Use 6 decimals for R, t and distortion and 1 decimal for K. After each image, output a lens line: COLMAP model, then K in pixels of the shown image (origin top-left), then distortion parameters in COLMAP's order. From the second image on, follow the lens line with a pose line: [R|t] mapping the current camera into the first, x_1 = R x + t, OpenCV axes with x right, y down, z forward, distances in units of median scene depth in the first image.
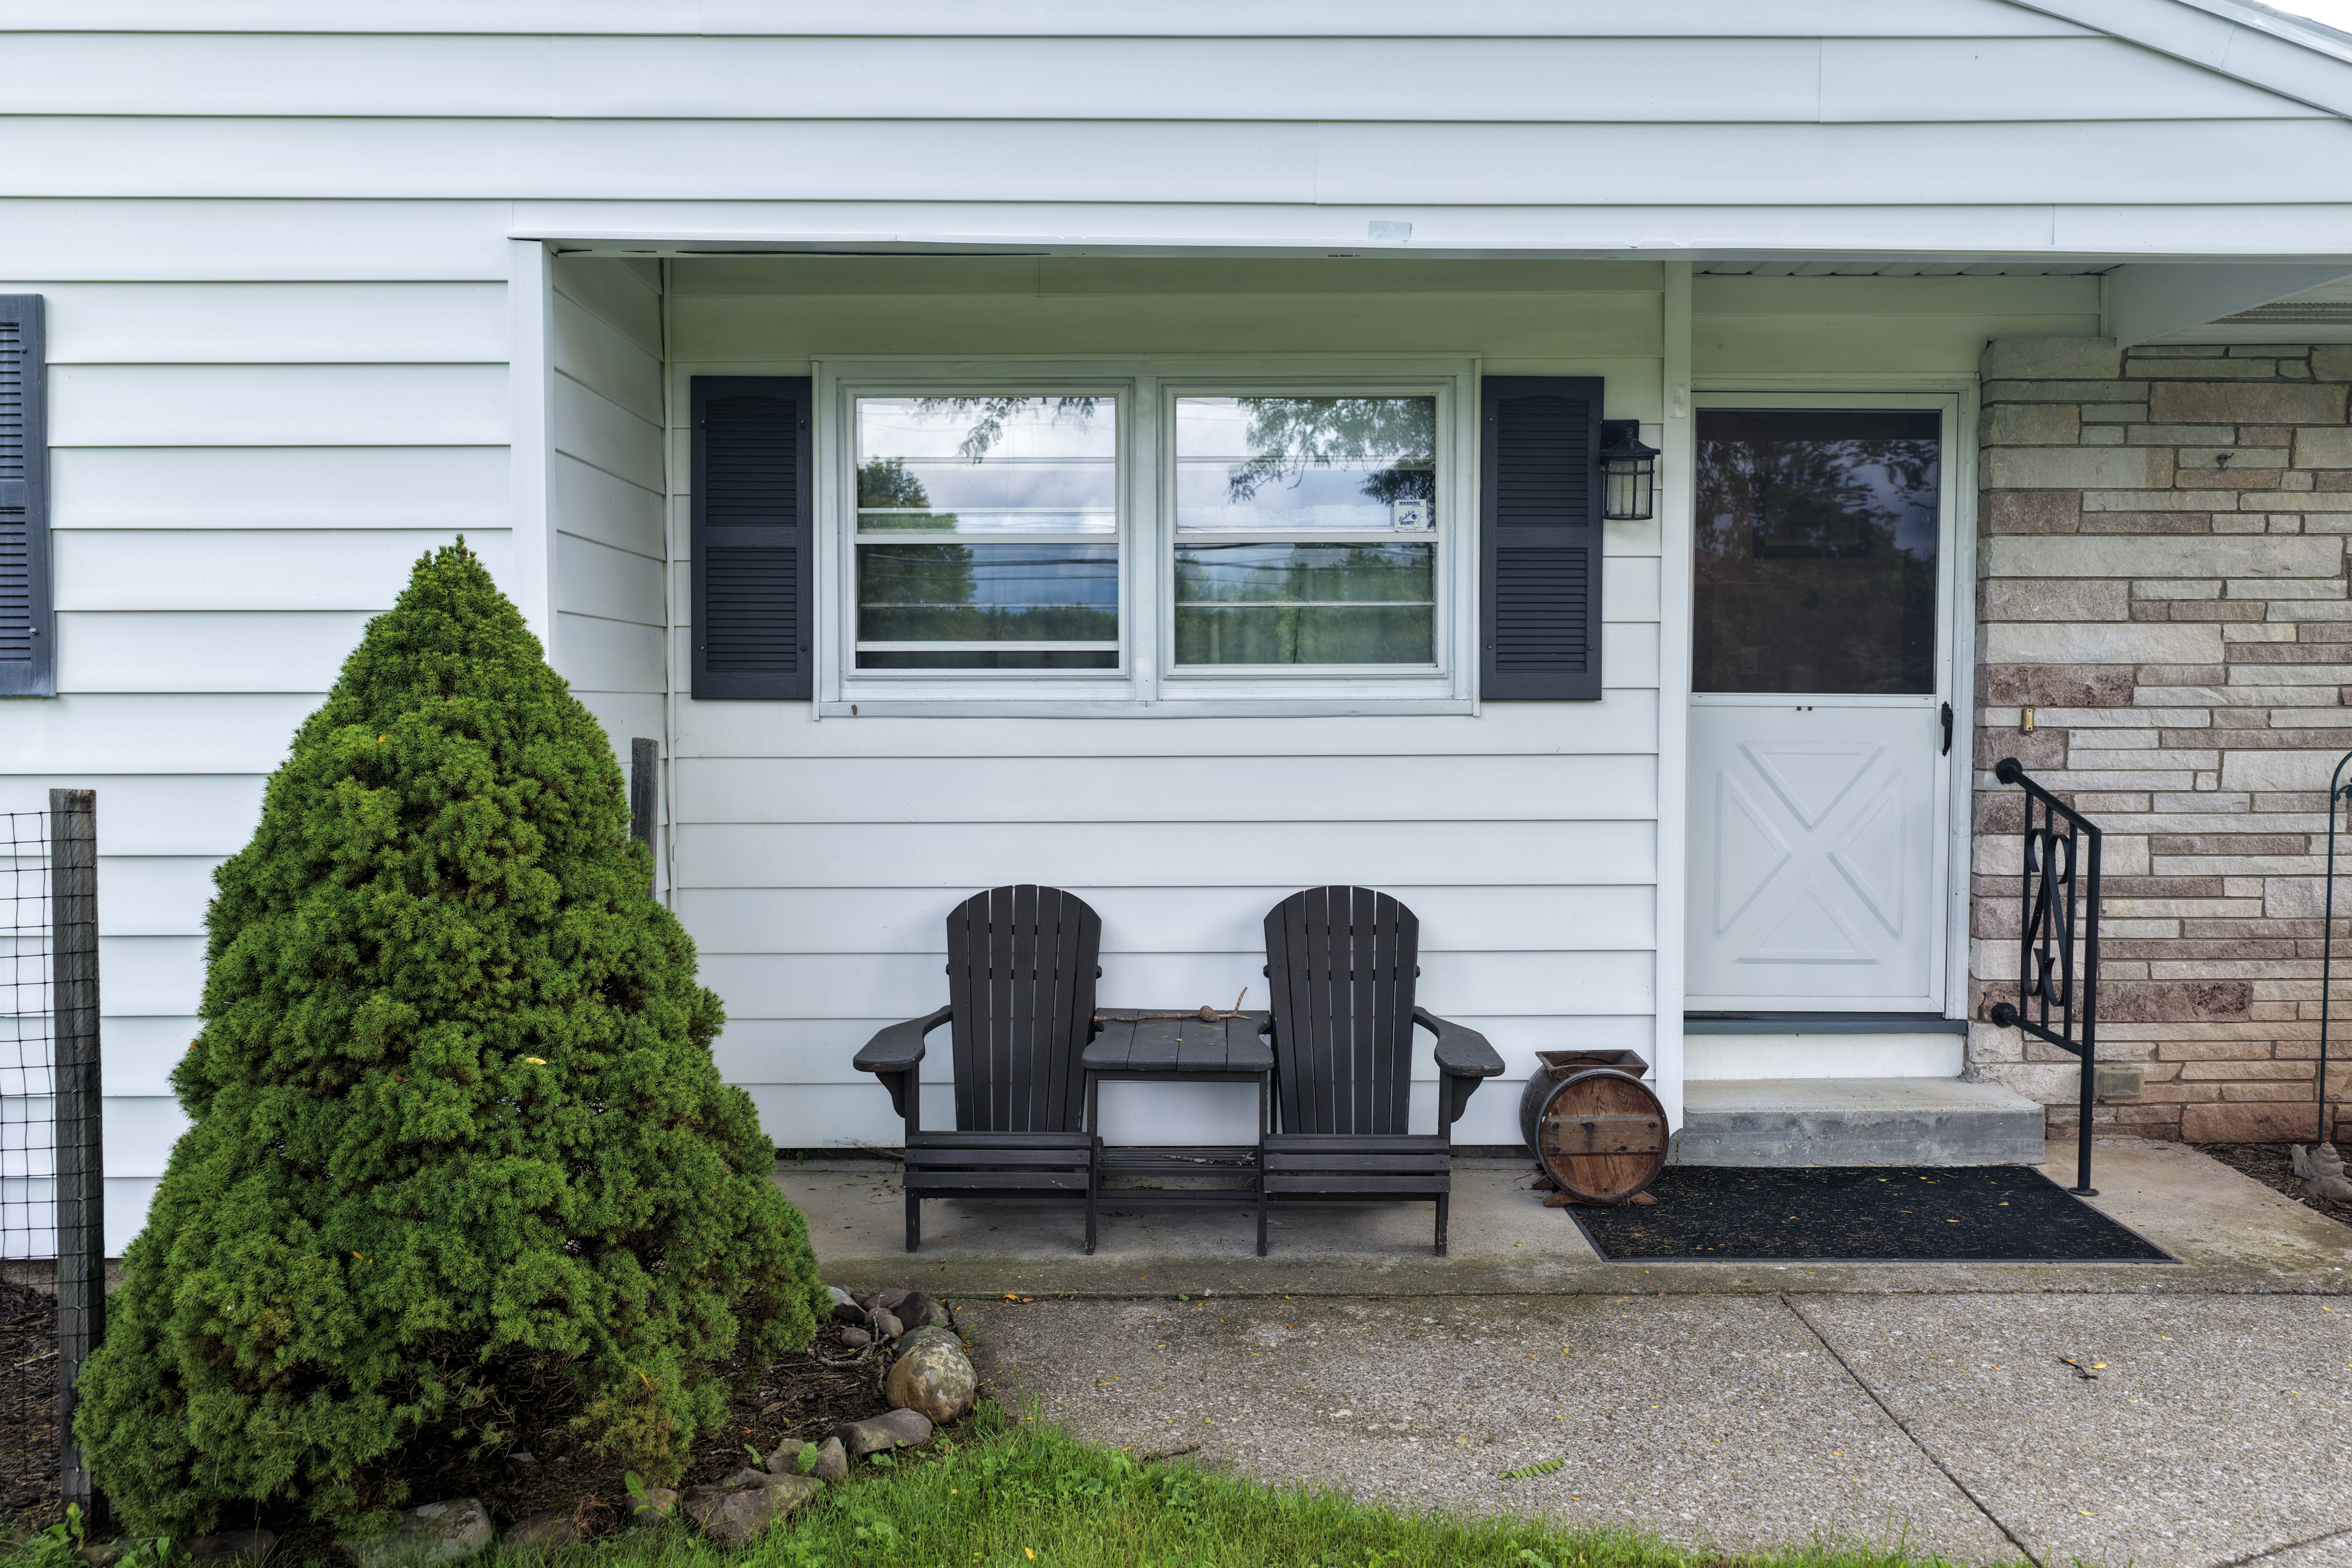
lens RADIAL K [[1924.9, 0, 1175.5], [0, 1924.9, 786.1], [0, 0, 1]] dist [0.002605, 0.002785]
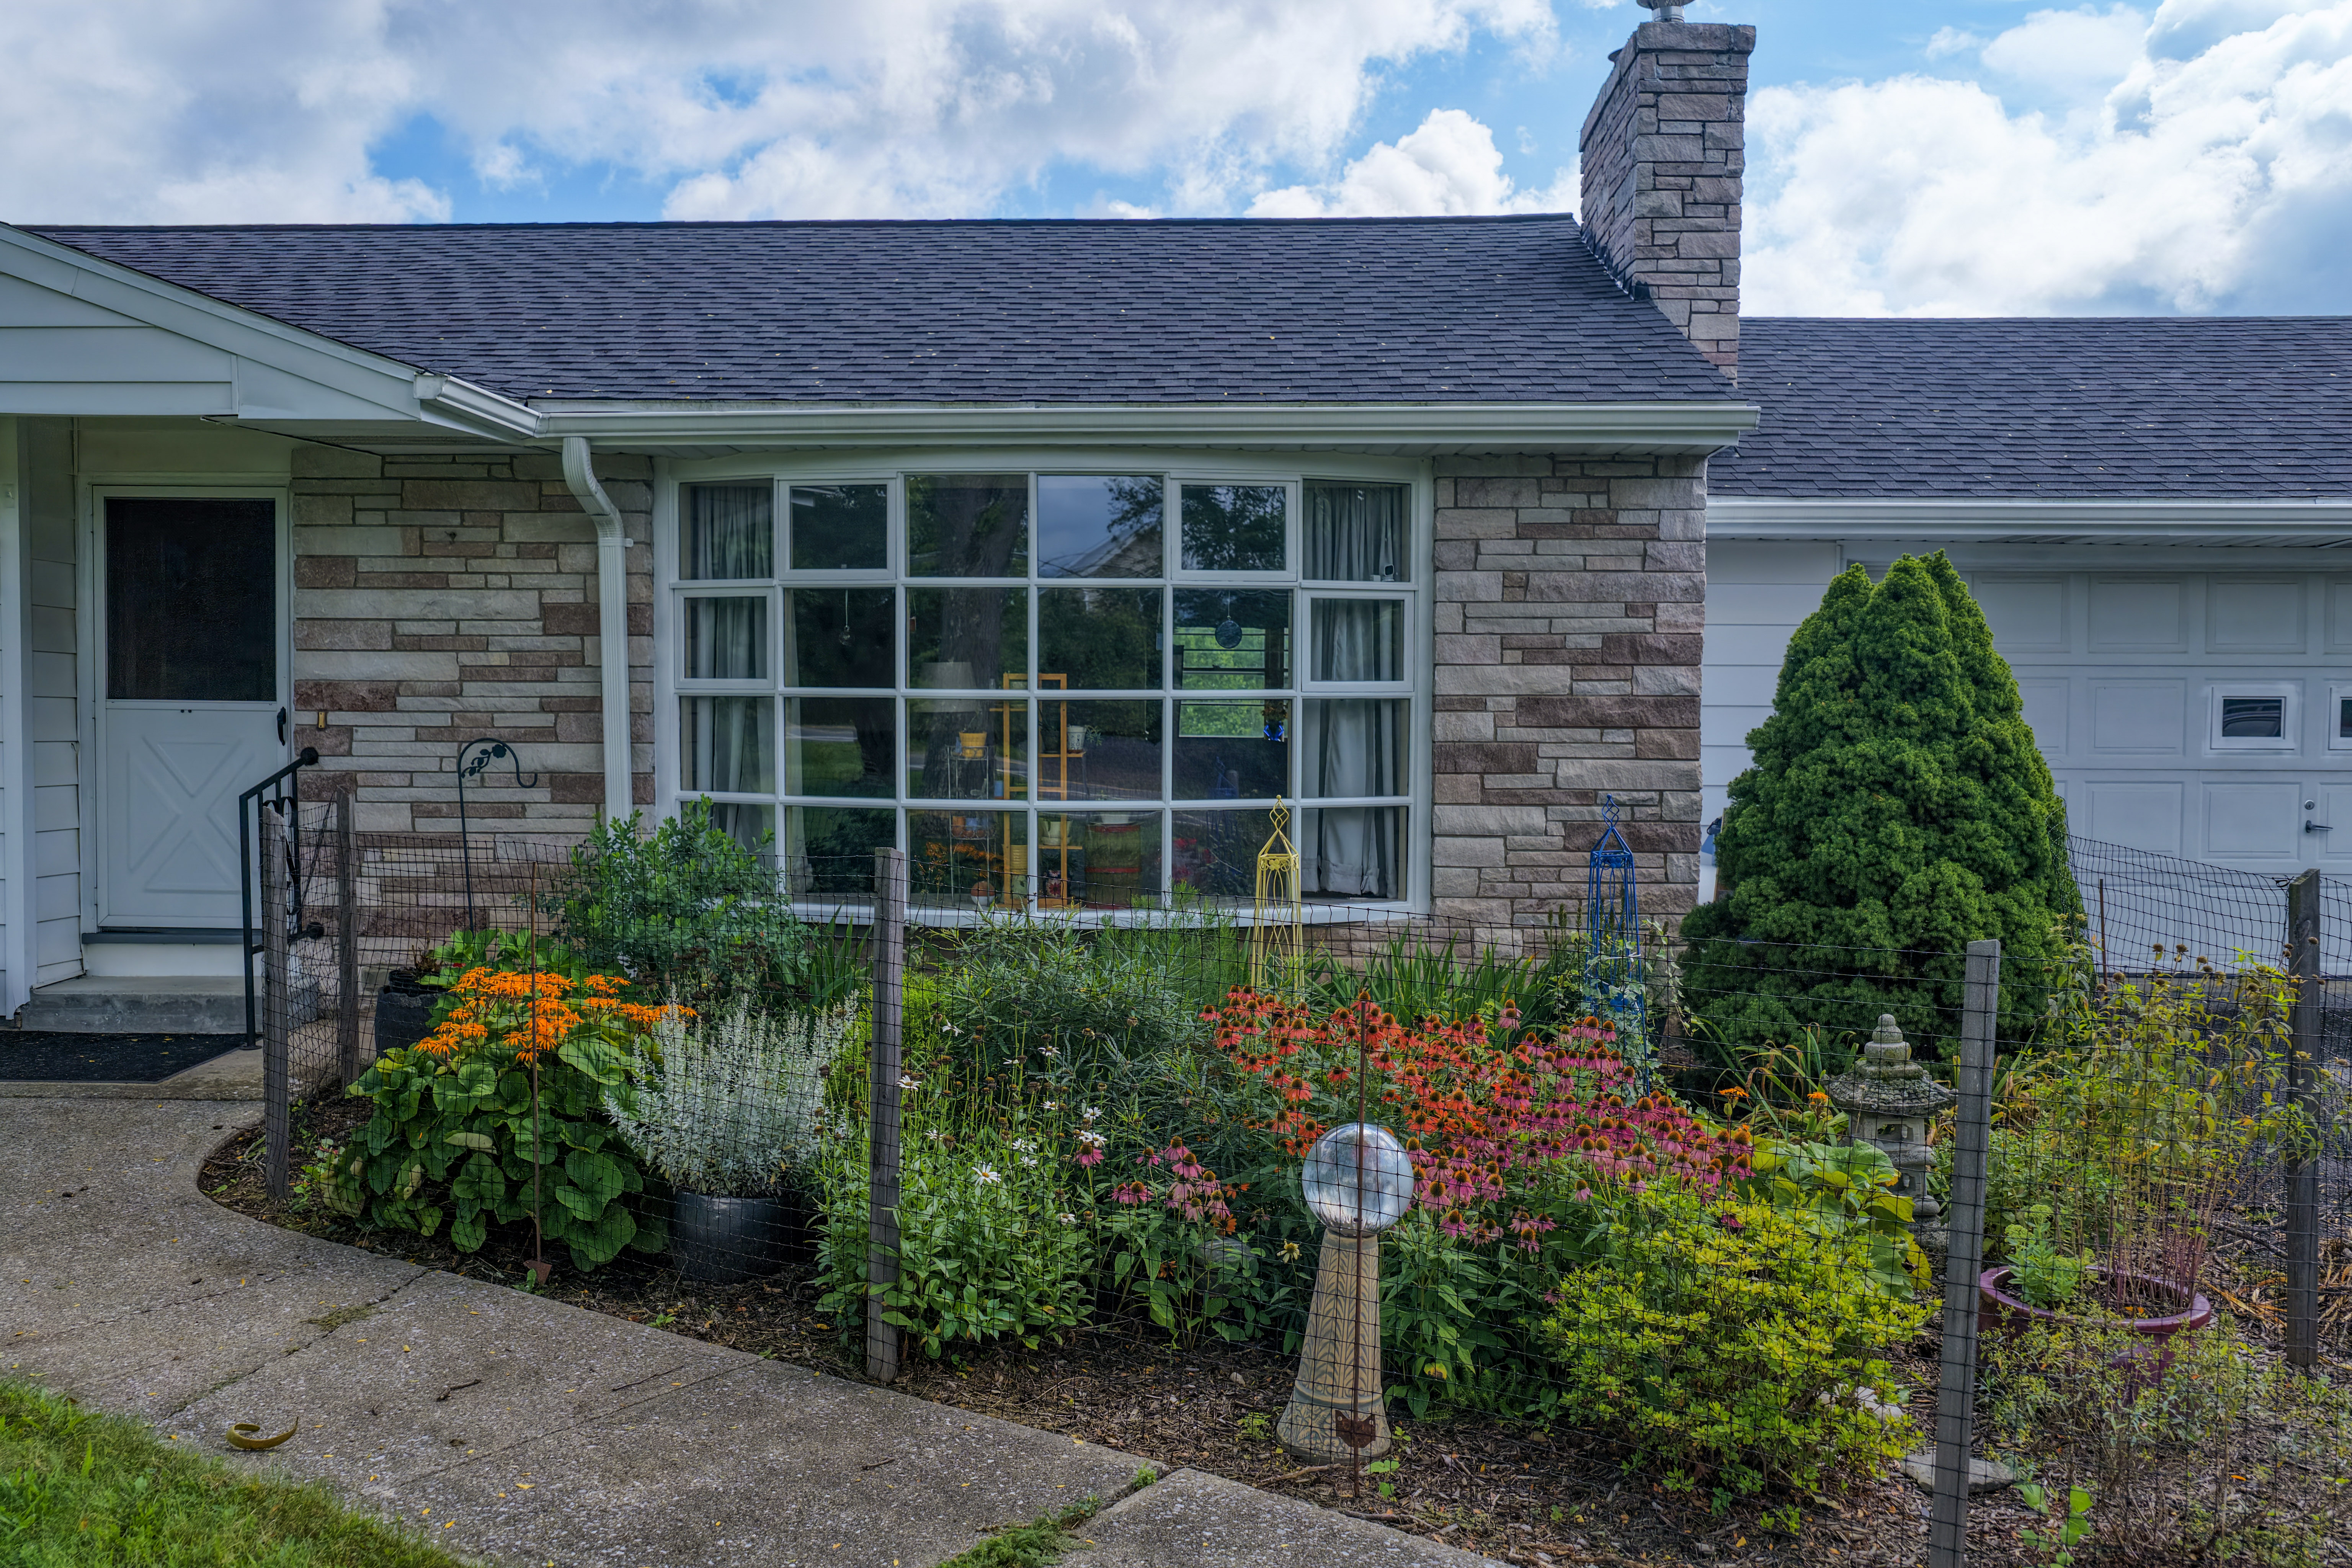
lens RADIAL K [[1925.0, 0, 1176.4], [0, 1925.0, 781.6], [0, 0, 1]] dist [0.002605, 0.002785]
pose [[0.999327, 0.006488, -0.036105, 1.116552], [-0.006593, 0.999974, -0.002796, 0.010170], [0.036086, 0.003033, 0.999344, -0.380418]]
